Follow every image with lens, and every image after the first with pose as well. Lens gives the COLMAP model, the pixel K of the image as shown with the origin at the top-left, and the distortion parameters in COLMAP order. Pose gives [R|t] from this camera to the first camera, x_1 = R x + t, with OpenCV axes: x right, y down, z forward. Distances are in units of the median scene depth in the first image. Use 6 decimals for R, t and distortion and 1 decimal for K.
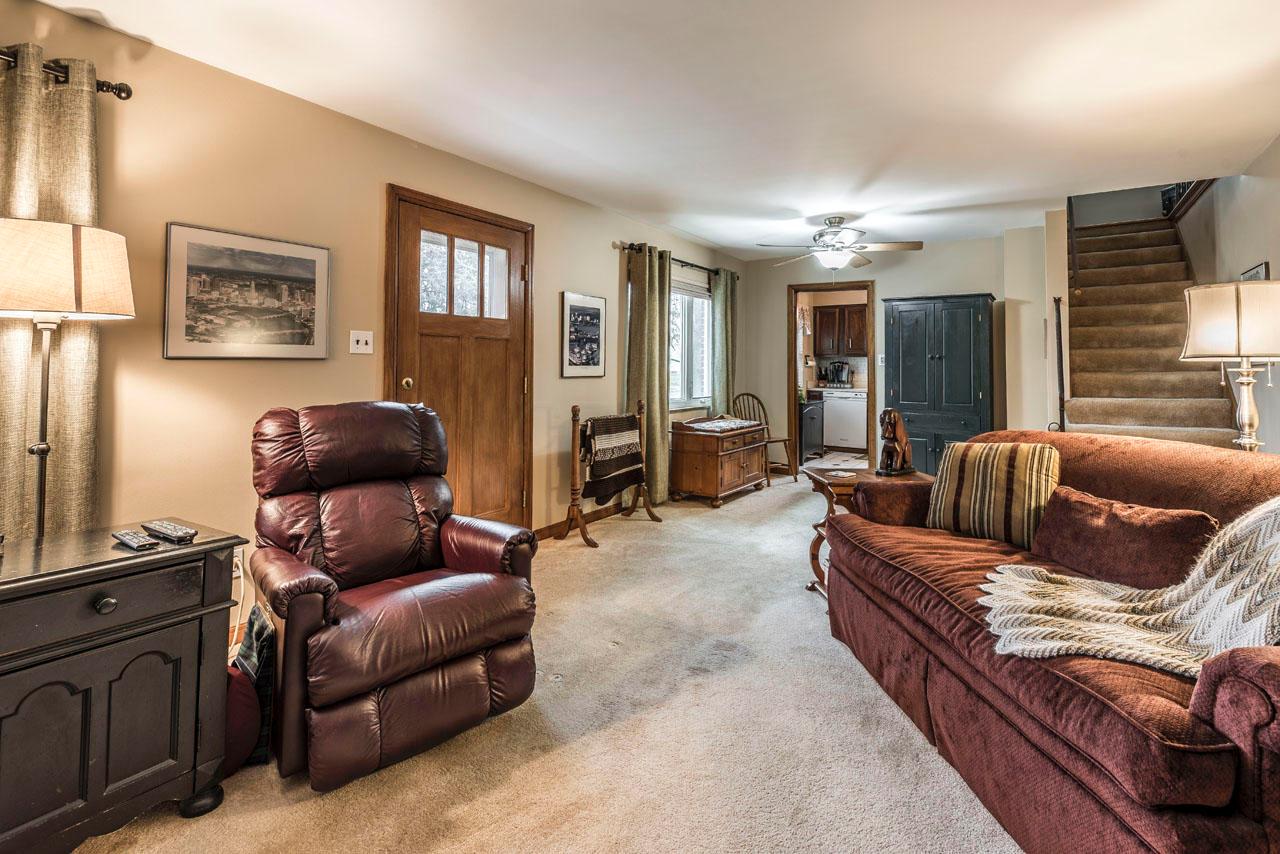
lens RADIAL K [[623.3, 0, 698.6], [0, 623.3, 344.5], [0, 0, 1]] dist [0.018002, -0.001336]
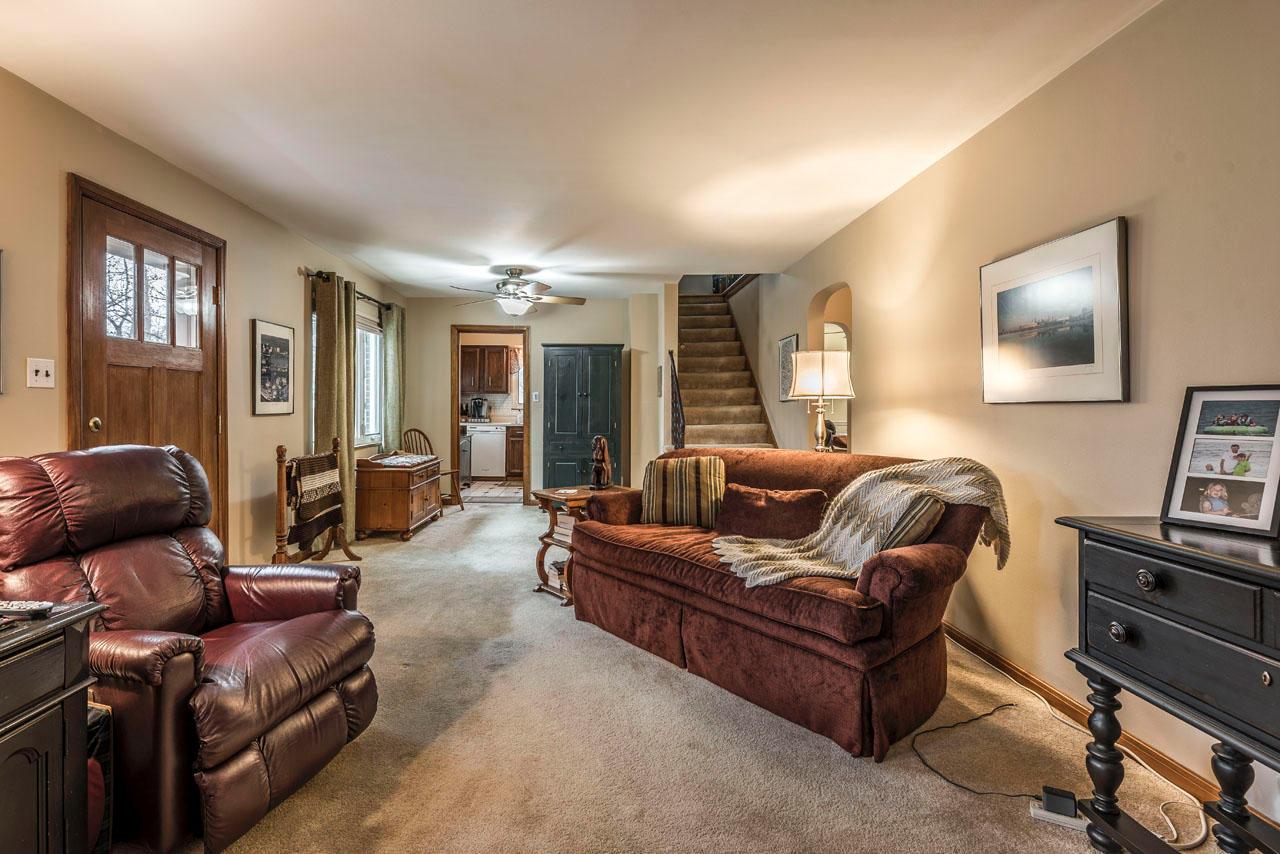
lens RADIAL K [[598.3, 0, 634.6], [0, 598.3, 403.9], [0, 0, 1]] dist [0.038914, -0.000489]
pose [[0.843327, -0.002739, 0.537393, -0.264769], [-0.017404, 0.999323, 0.032405, -0.001623], [-0.537118, -0.036681, 0.842709, -0.038504]]
